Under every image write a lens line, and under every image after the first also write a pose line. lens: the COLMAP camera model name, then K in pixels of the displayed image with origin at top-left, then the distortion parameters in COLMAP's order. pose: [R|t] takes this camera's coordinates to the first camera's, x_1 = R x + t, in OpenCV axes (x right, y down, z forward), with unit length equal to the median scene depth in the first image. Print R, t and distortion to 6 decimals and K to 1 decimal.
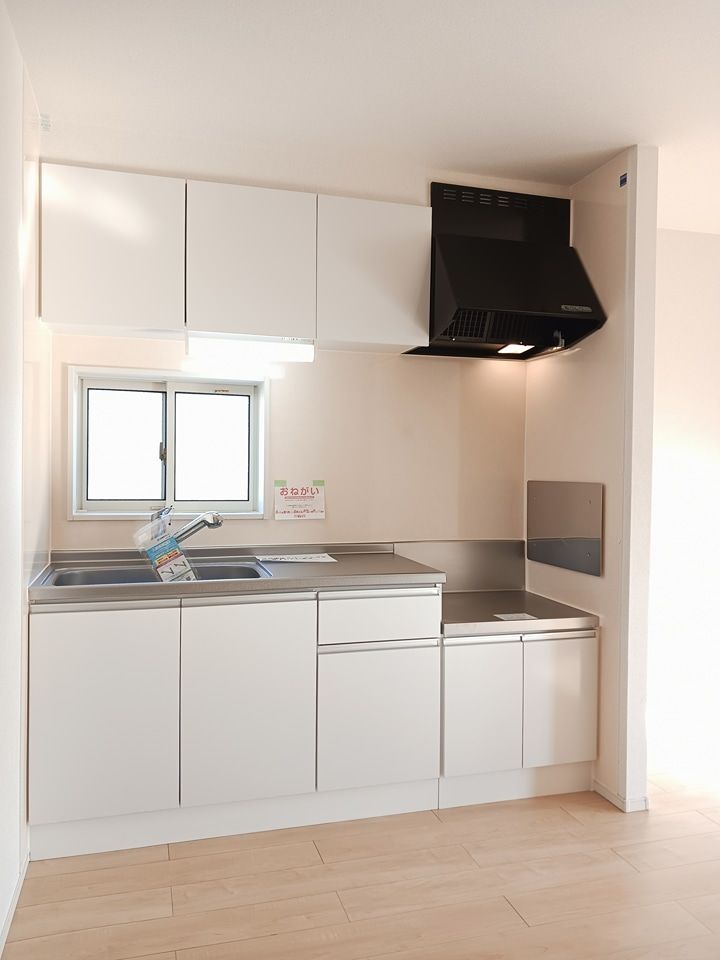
lens RADIAL K [[505.3, 0, 360.0], [0, 505.3, 480.0], [0, 0, 1]] dist [0.002139, 0.000542]
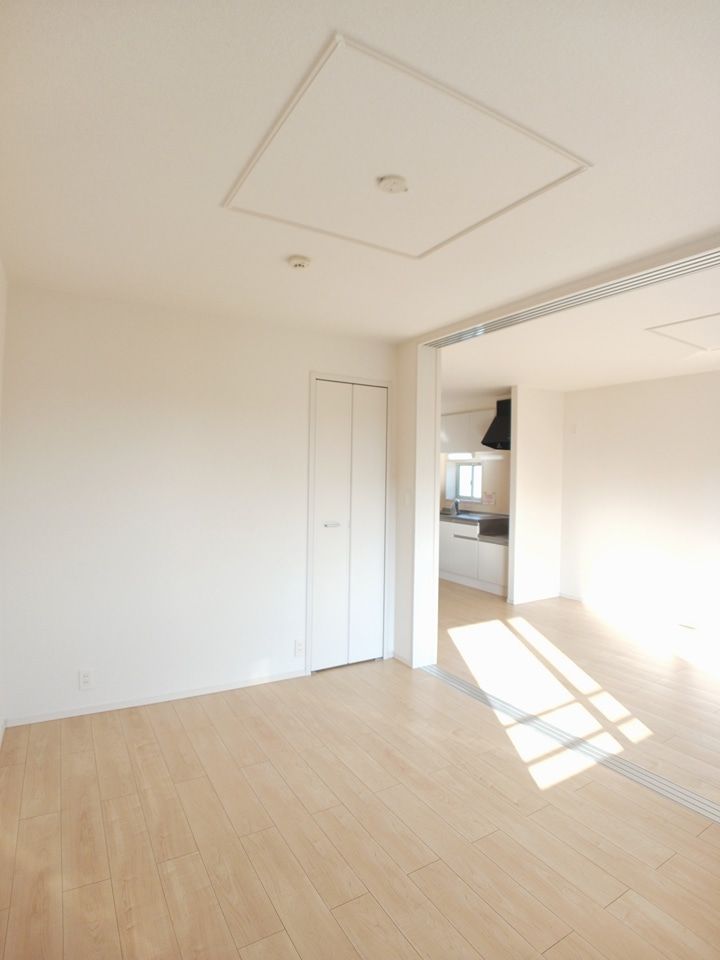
lens RADIAL K [[505.3, 0, 360.0], [0, 505.3, 480.0], [0, 0, 1]] dist [0.002139, 0.000542]
pose [[0.203335, 0.022010, -0.978862, 2.990271], [-0.010927, 0.999736, 0.020209, -0.139882], [0.979048, 0.006587, 0.203522, -0.469650]]
